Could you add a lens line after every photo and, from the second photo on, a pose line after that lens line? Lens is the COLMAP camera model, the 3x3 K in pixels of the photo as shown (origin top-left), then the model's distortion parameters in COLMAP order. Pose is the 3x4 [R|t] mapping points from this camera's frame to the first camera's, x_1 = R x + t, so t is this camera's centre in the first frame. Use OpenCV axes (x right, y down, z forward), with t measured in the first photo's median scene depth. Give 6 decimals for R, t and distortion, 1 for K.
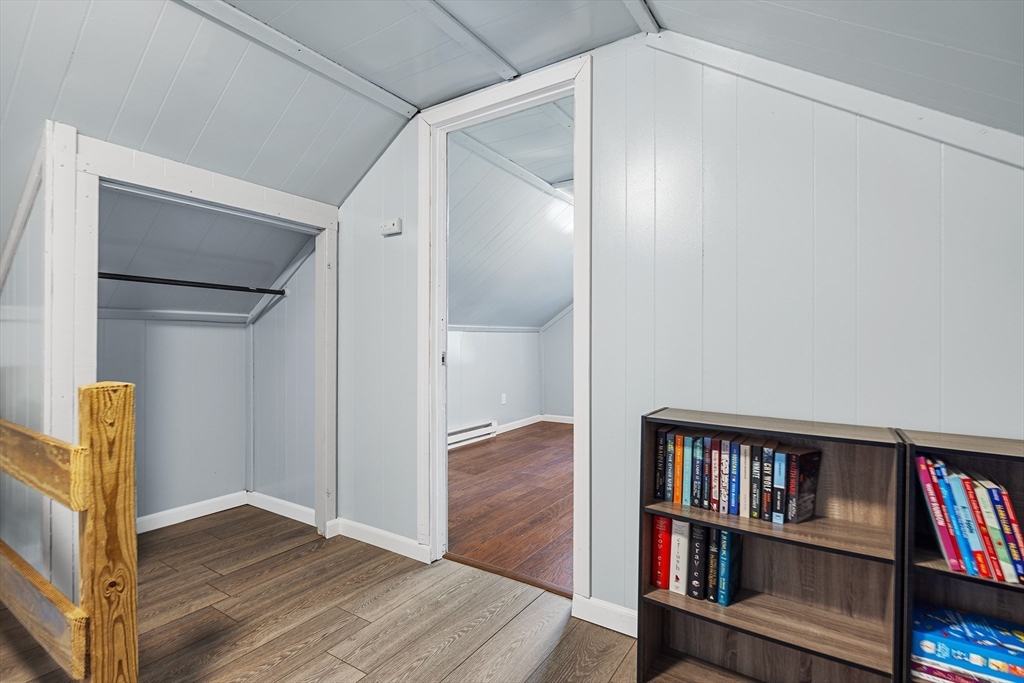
lens RADIAL K [[486.2, 0, 512.0], [0, 486.2, 341.5], [0, 0, 1]] dist [-0.000206, 0.000017]
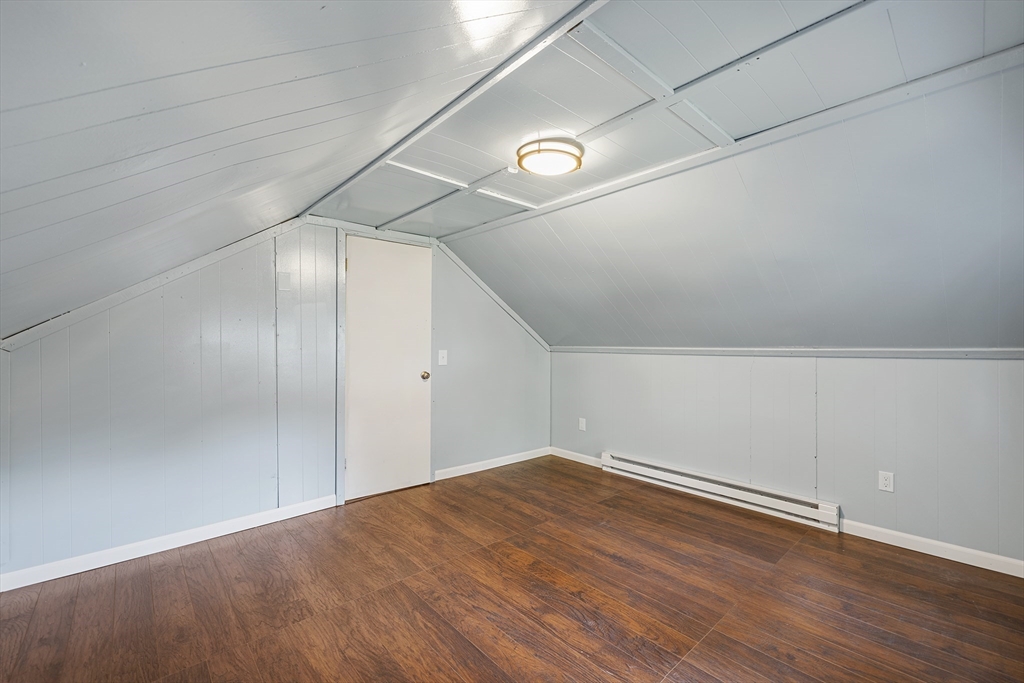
lens RADIAL K [[428.2, 0, 512.0], [0, 428.2, 341.5], [0, 0, 1]] dist [0.001397, 0.000172]
pose [[-0.260332, -0.019485, -0.965323, 0.819753], [-0.012276, 0.999782, -0.016870, -0.035128], [0.965441, 0.007458, -0.260514, 1.067986]]
